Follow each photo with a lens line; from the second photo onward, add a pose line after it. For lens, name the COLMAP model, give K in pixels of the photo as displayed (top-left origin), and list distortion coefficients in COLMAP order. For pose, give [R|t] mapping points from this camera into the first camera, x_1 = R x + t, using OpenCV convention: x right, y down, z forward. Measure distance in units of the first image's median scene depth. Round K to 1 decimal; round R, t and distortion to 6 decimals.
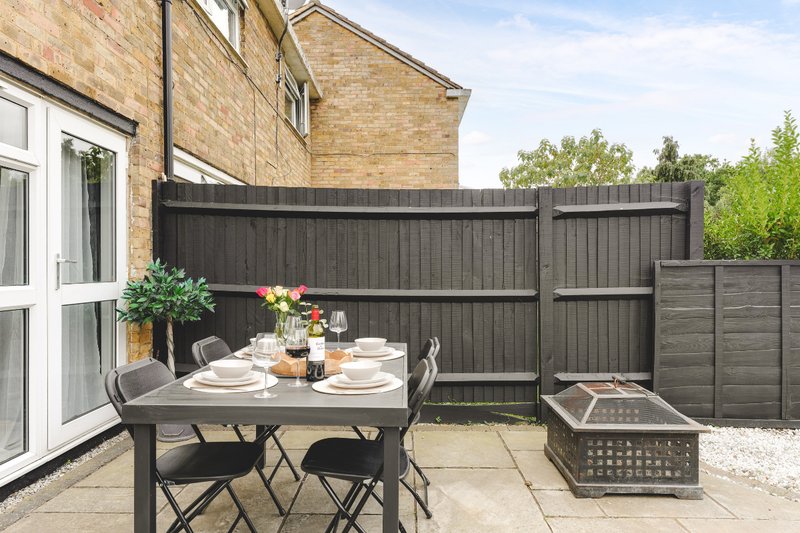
lens RADIAL K [[551.6, 0, 397.5], [0, 551.6, 269.5], [0, 0, 1]] dist [0.020456, -0.008343]
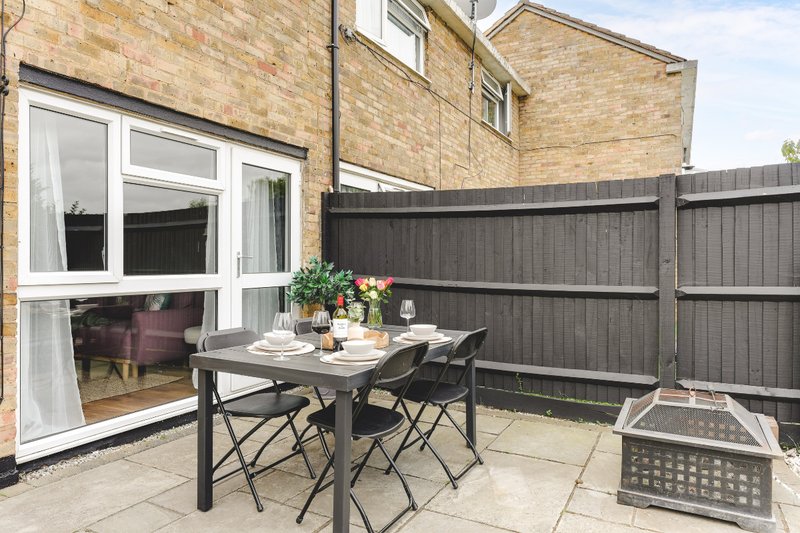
lens RADIAL K [[533.1, 0, 373.7], [0, 533.1, 264.9], [0, 0, 1]] dist [0.022155, -0.006798]
pose [[0.877659, 0.005786, -0.479251, 0.251081], [-0.003304, 0.999976, 0.006022, -0.003358], [0.479275, -0.003702, 0.877657, -0.011880]]
